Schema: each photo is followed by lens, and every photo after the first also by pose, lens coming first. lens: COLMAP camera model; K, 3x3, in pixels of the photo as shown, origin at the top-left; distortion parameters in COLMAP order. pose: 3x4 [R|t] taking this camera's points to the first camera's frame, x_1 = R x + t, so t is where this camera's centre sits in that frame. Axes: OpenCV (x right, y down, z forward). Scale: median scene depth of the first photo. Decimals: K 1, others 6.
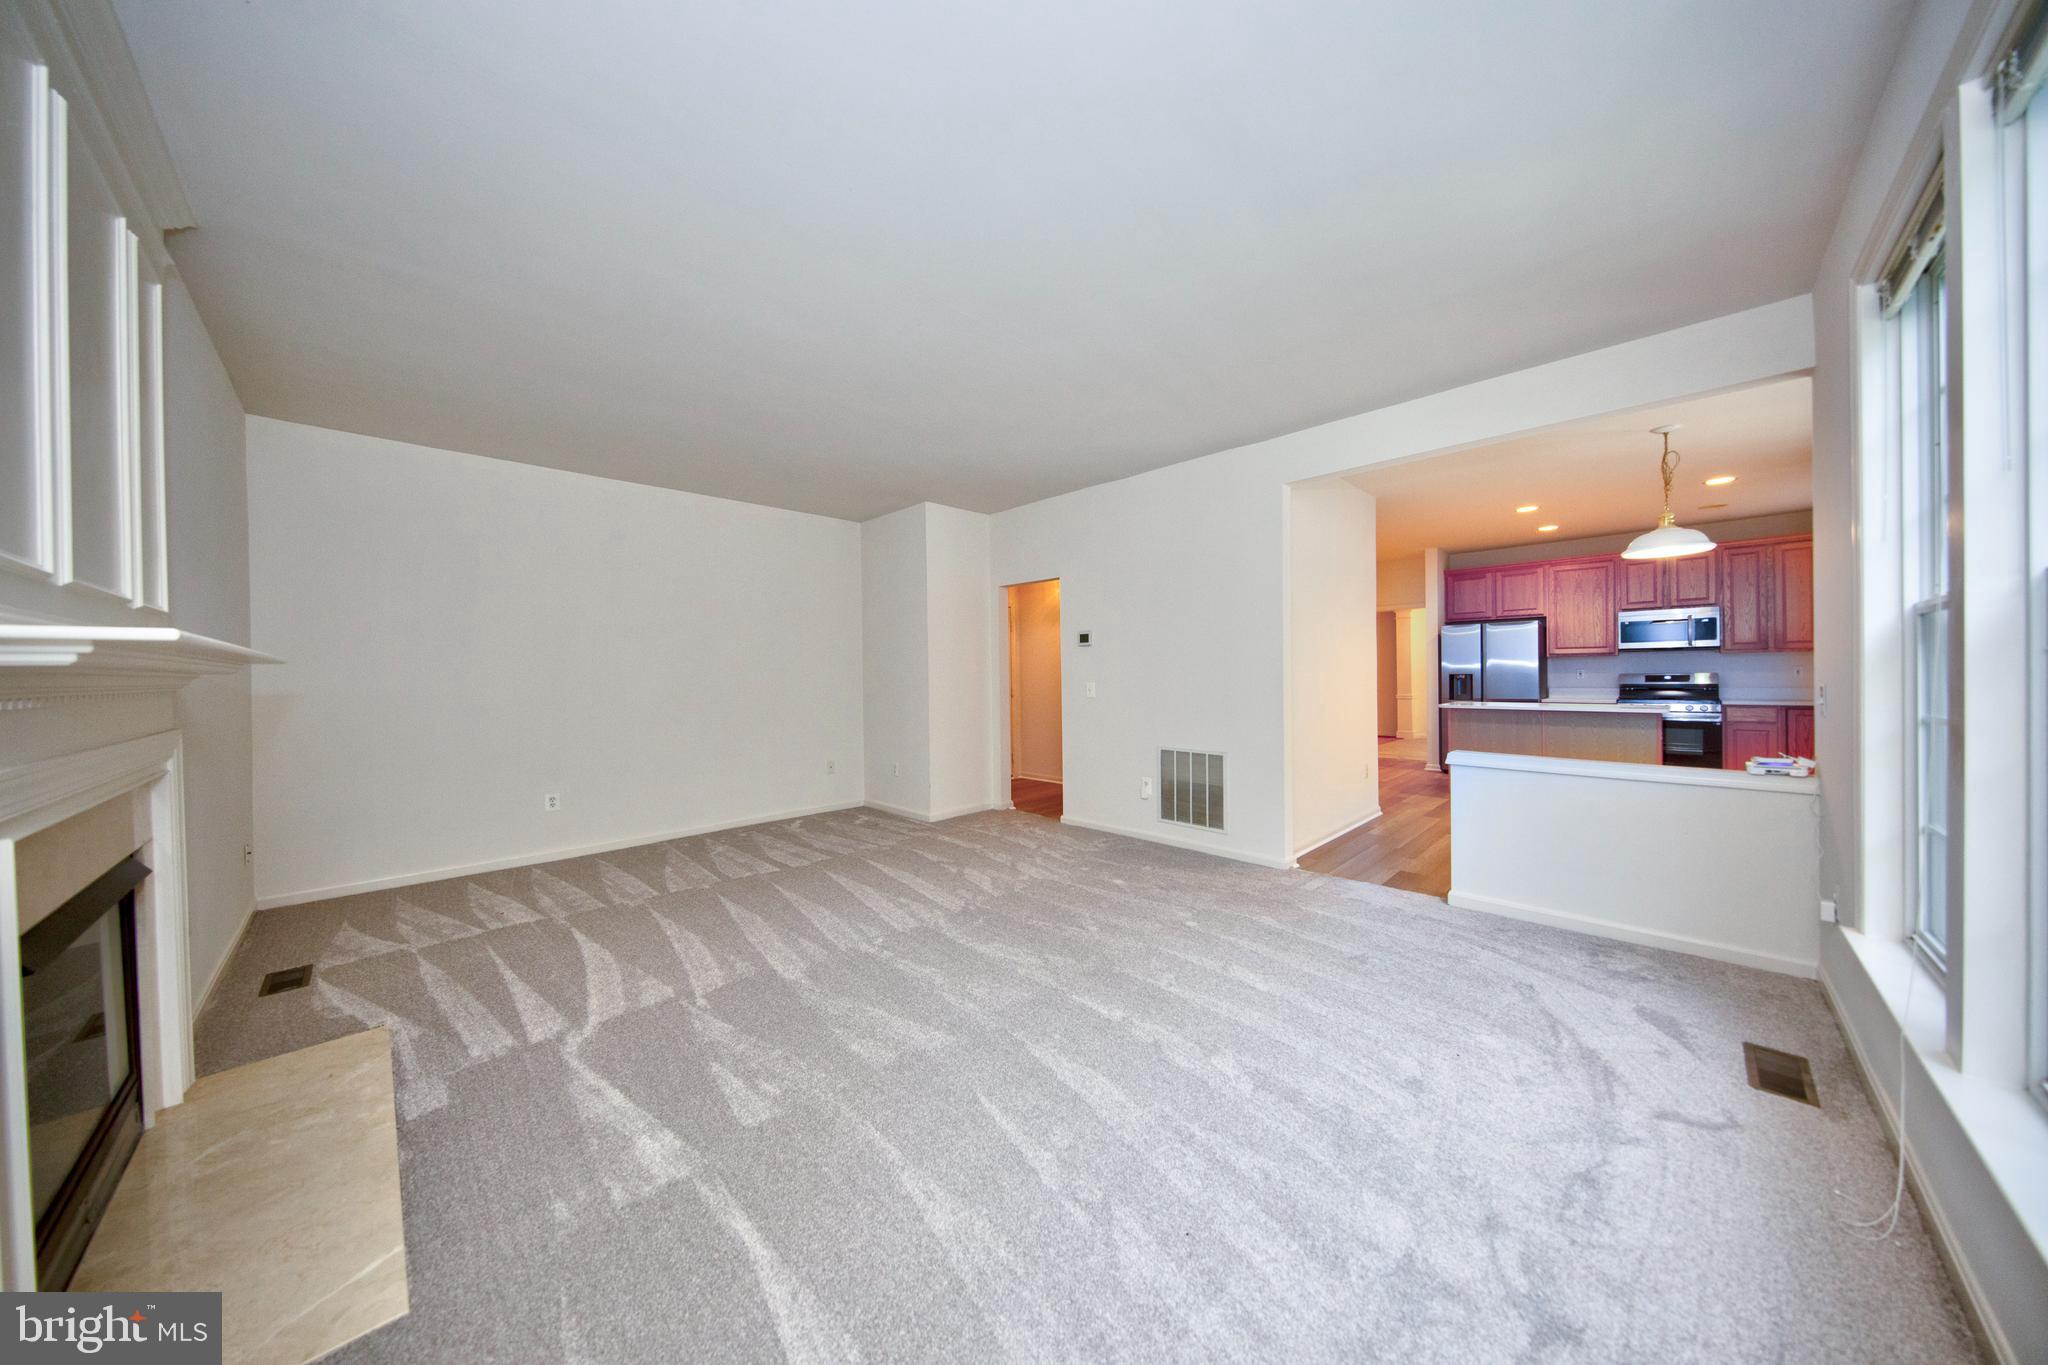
lens RADIAL K [[650.0, 0, 1021.8], [0, 650.0, 675.9], [0, 0, 1]] dist [0.009138, -0.005022]
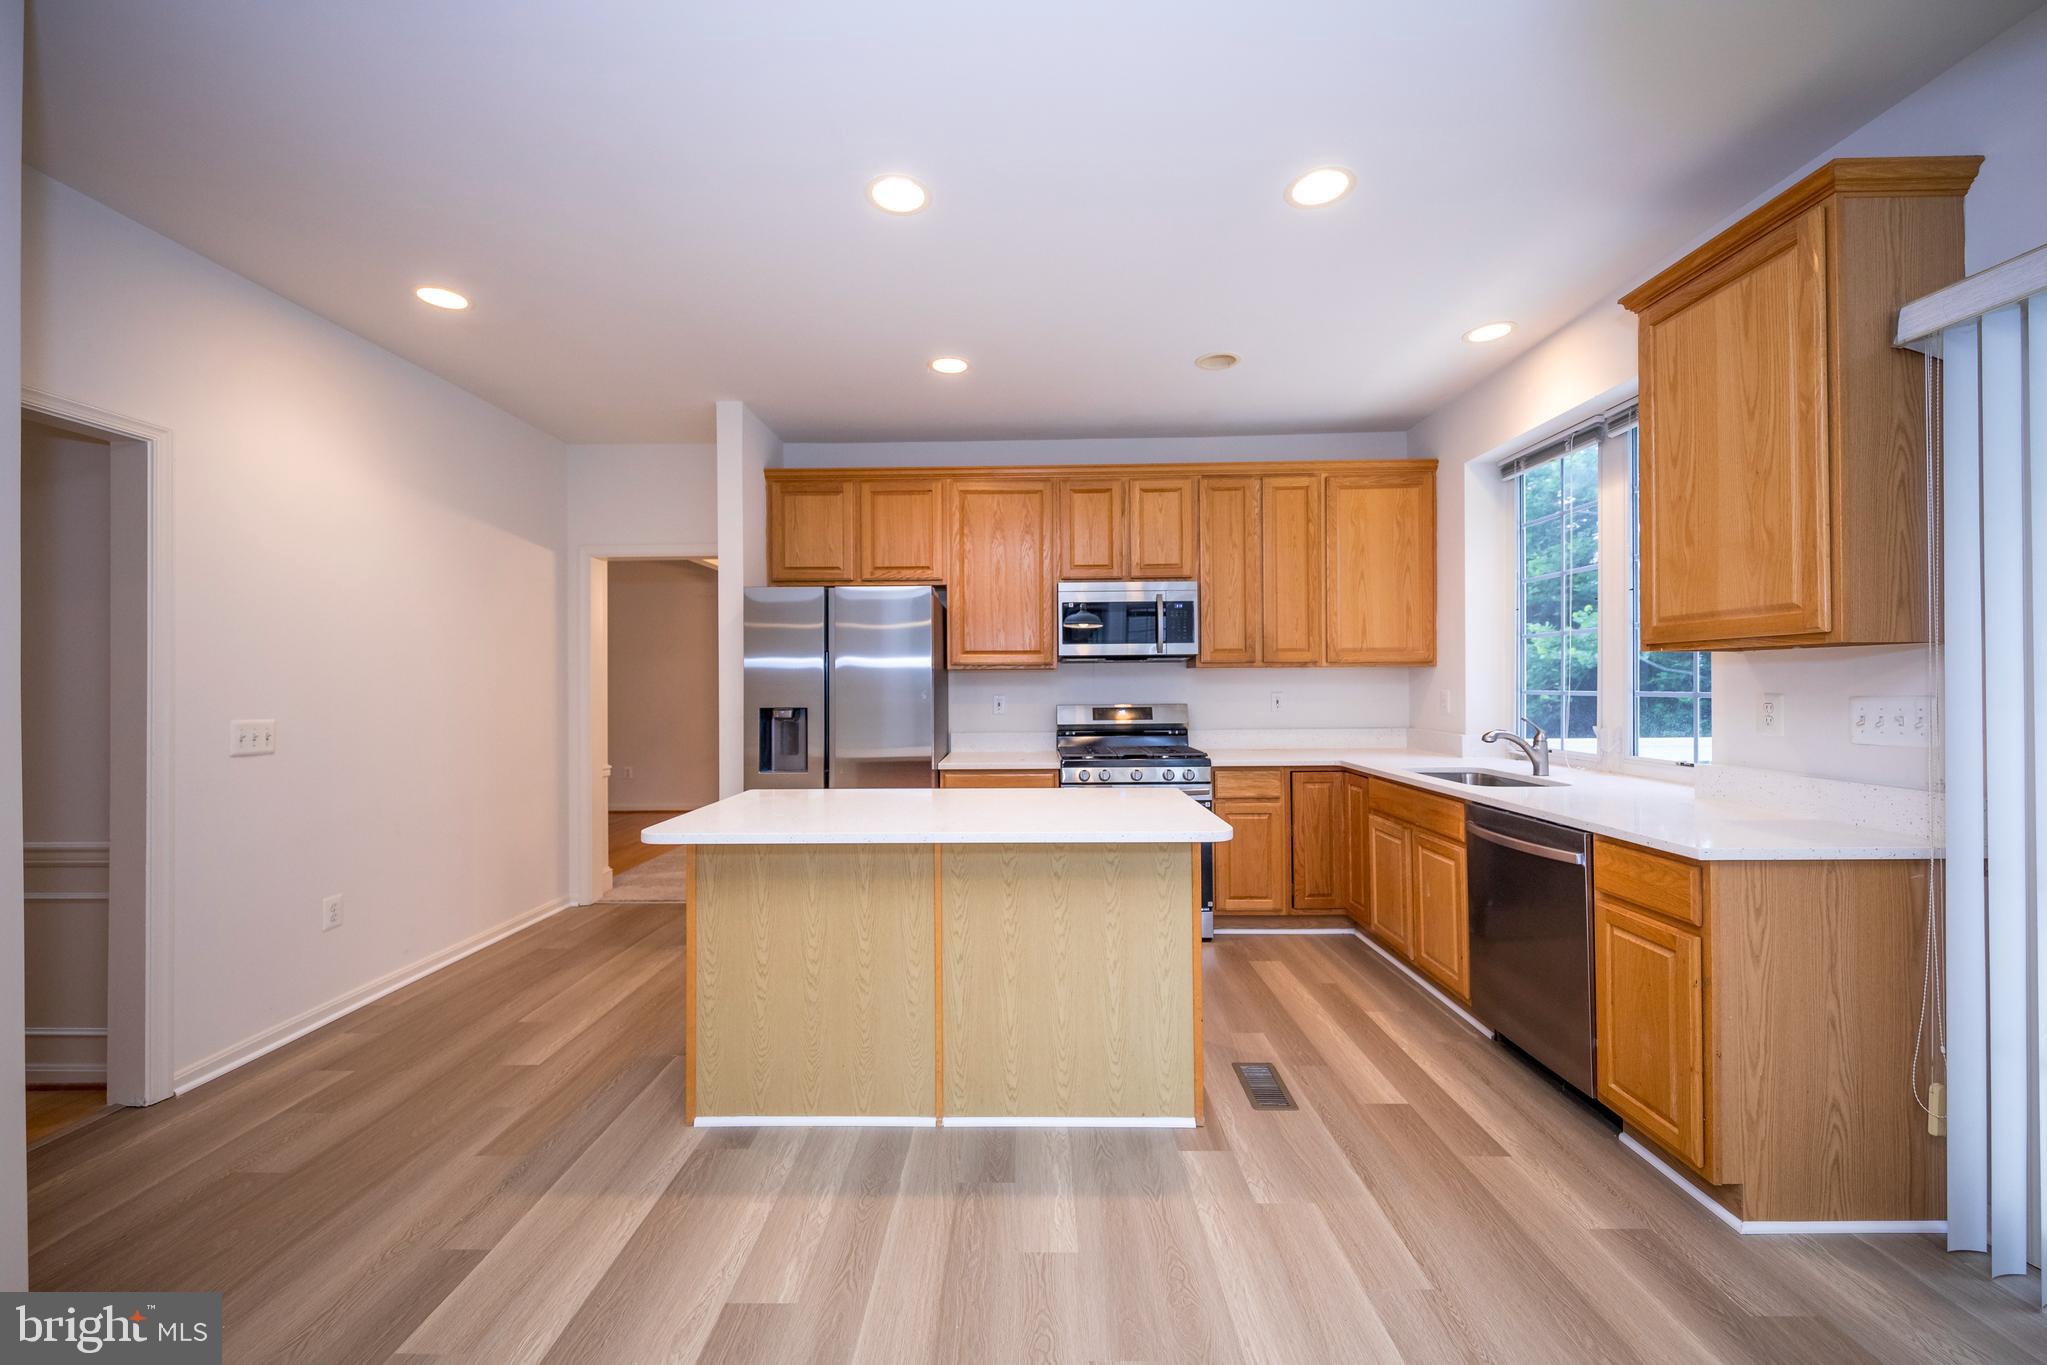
lens RADIAL K [[777.3, 0, 1020.0], [0, 777.3, 679.4], [0, 0, 1]] dist [0.004114, -0.000252]
pose [[0.719209, 0.011124, 0.694705, 0.490595], [-0.000775, 0.999884, -0.015208, -0.014645], [-0.694793, 0.010399, 0.719134, 0.607128]]
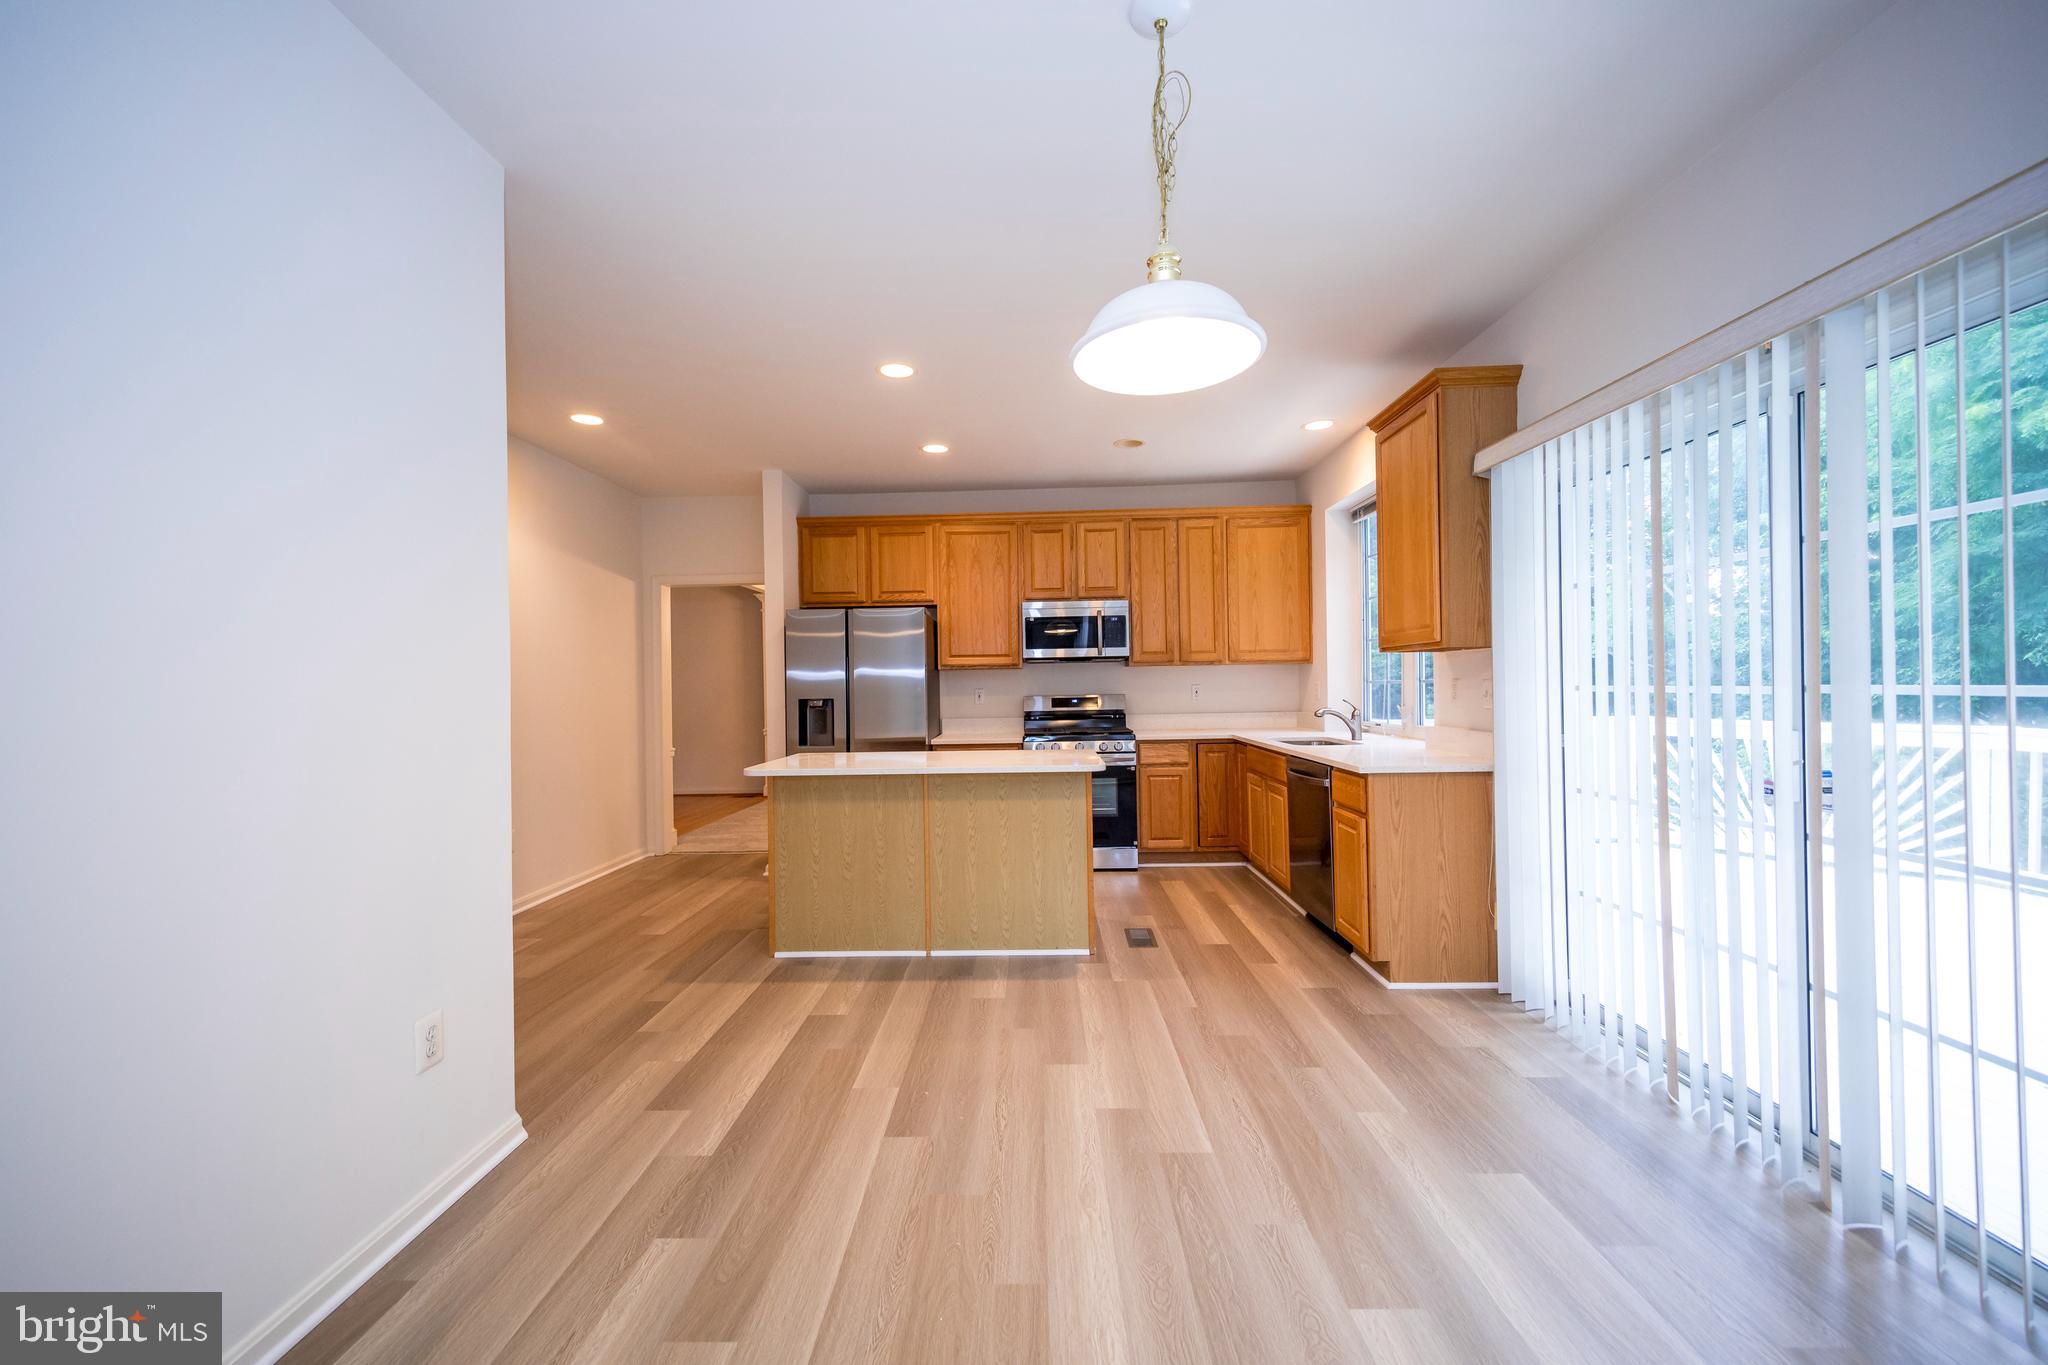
lens RADIAL K [[788.8, 0, 1019.7], [0, 788.8, 678.6], [0, 0, 1]] dist [0.007489, -0.000050]
pose [[0.724556, 0.005317, 0.689196, 0.374703], [0.009297, 0.999804, -0.017487, -0.007255], [-0.689153, 0.019078, 0.724364, 0.439564]]
